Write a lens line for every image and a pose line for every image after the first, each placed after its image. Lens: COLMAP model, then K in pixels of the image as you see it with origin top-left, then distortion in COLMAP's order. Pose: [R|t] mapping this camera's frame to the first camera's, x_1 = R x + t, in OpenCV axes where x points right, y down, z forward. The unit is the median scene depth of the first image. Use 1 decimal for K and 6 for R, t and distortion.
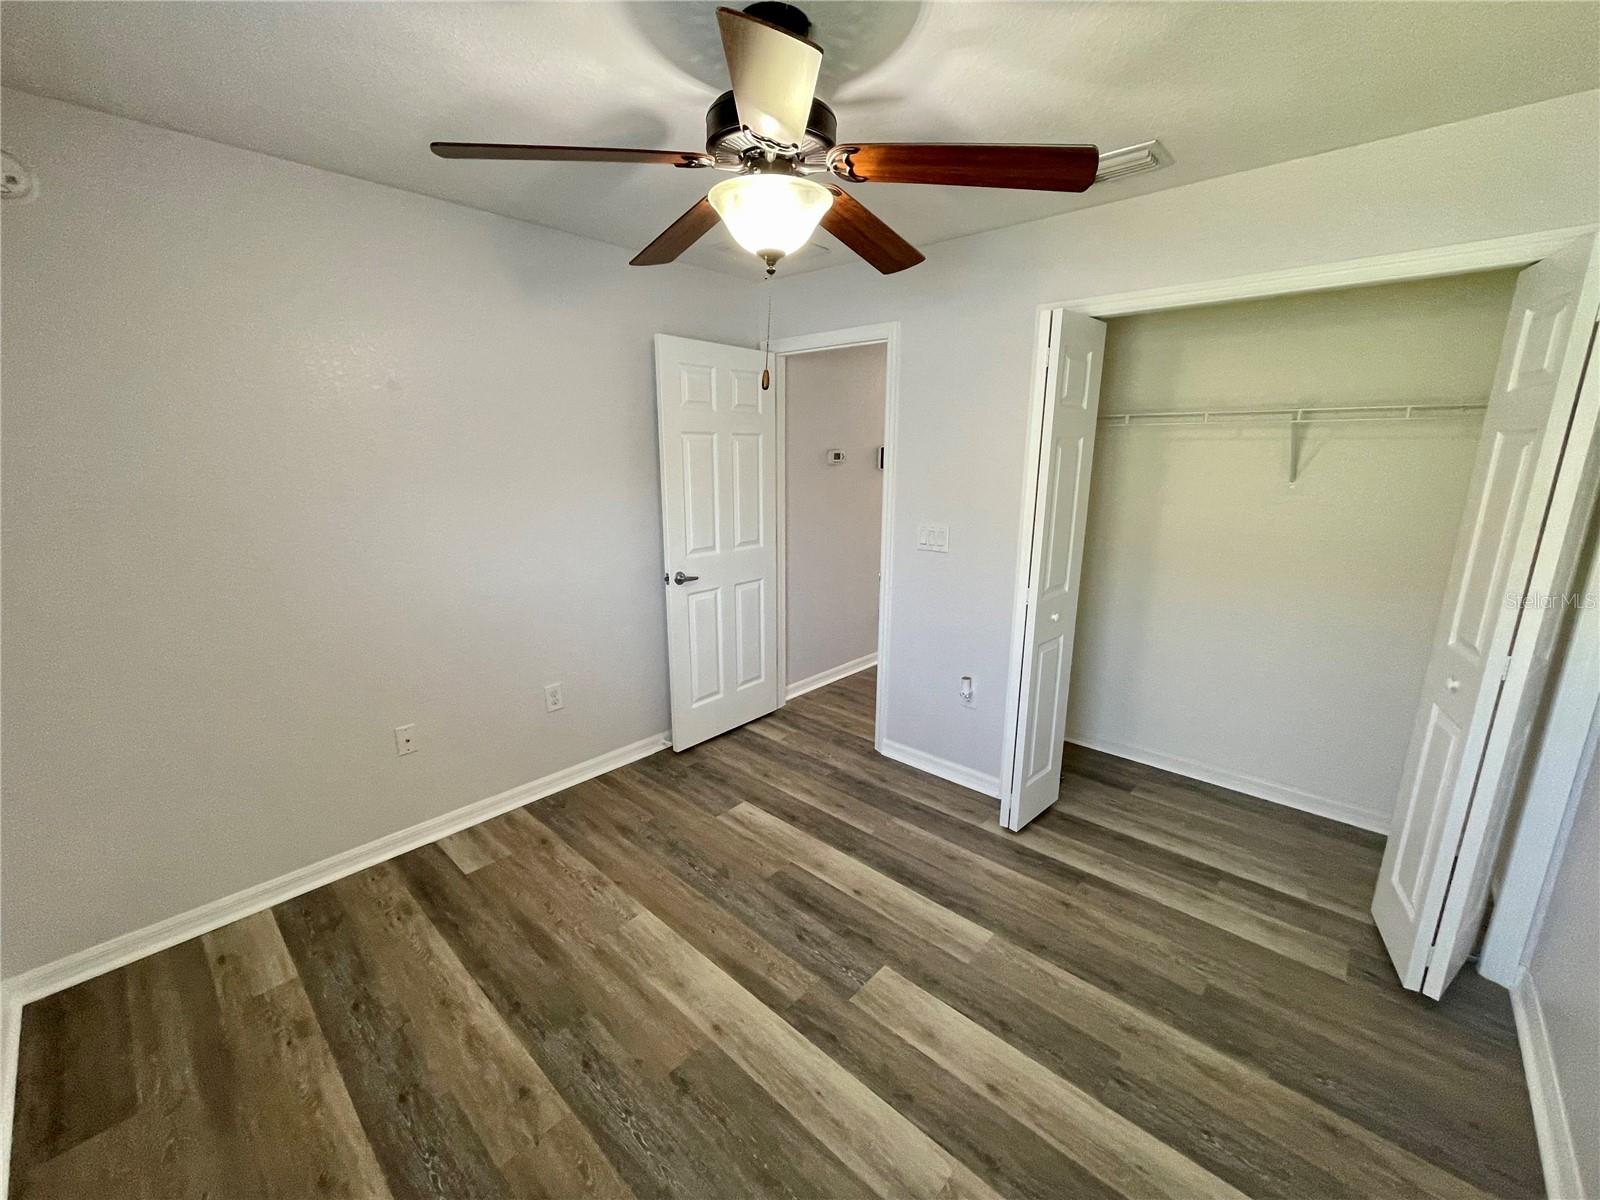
lens RADIAL K [[649.3, 0, 801.4], [0, 649.3, 606.5], [0, 0, 1]] dist [-0.002250, 0.000900]
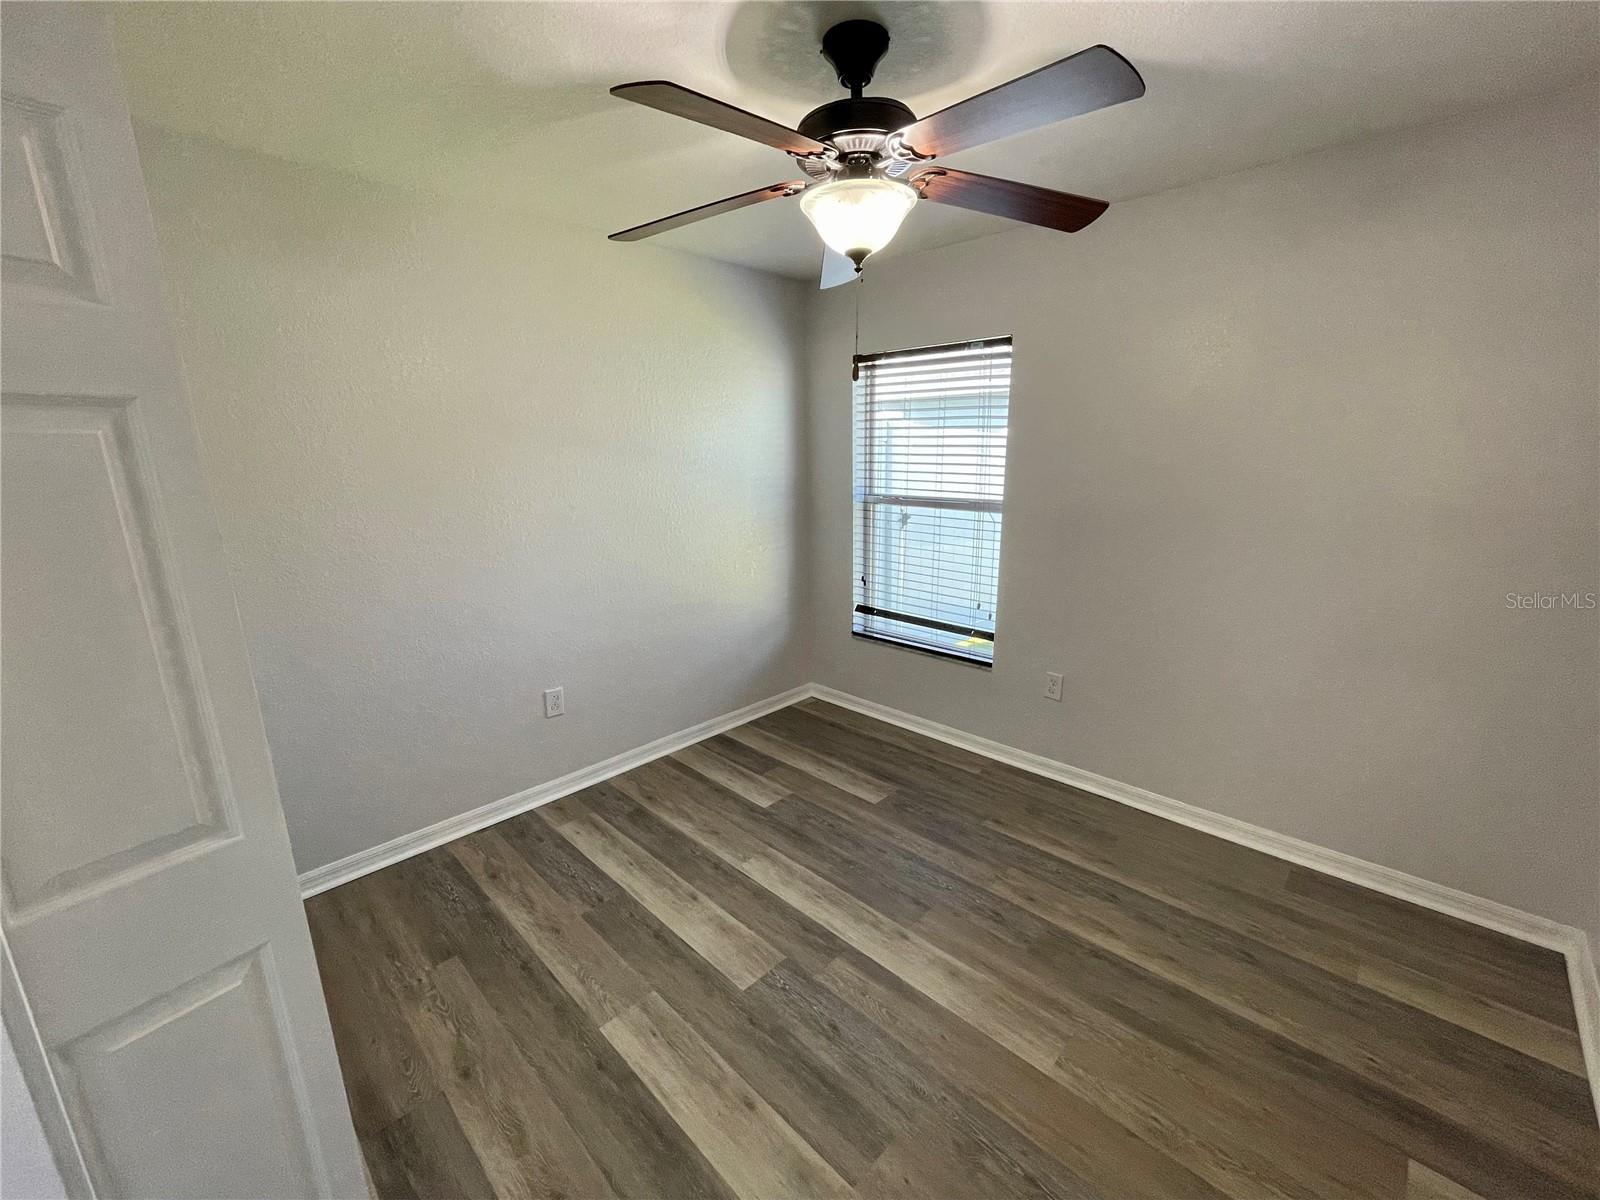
lens RADIAL K [[649.3, 0, 804.1], [0, 649.3, 602.2], [0, 0, 1]] dist [-0.002250, 0.000900]
pose [[-0.999528, 0.002836, 0.030590, 0.010507], [0.016448, 0.890383, 0.454915, -0.380051], [-0.025946, 0.455204, -0.890009, 1.615140]]
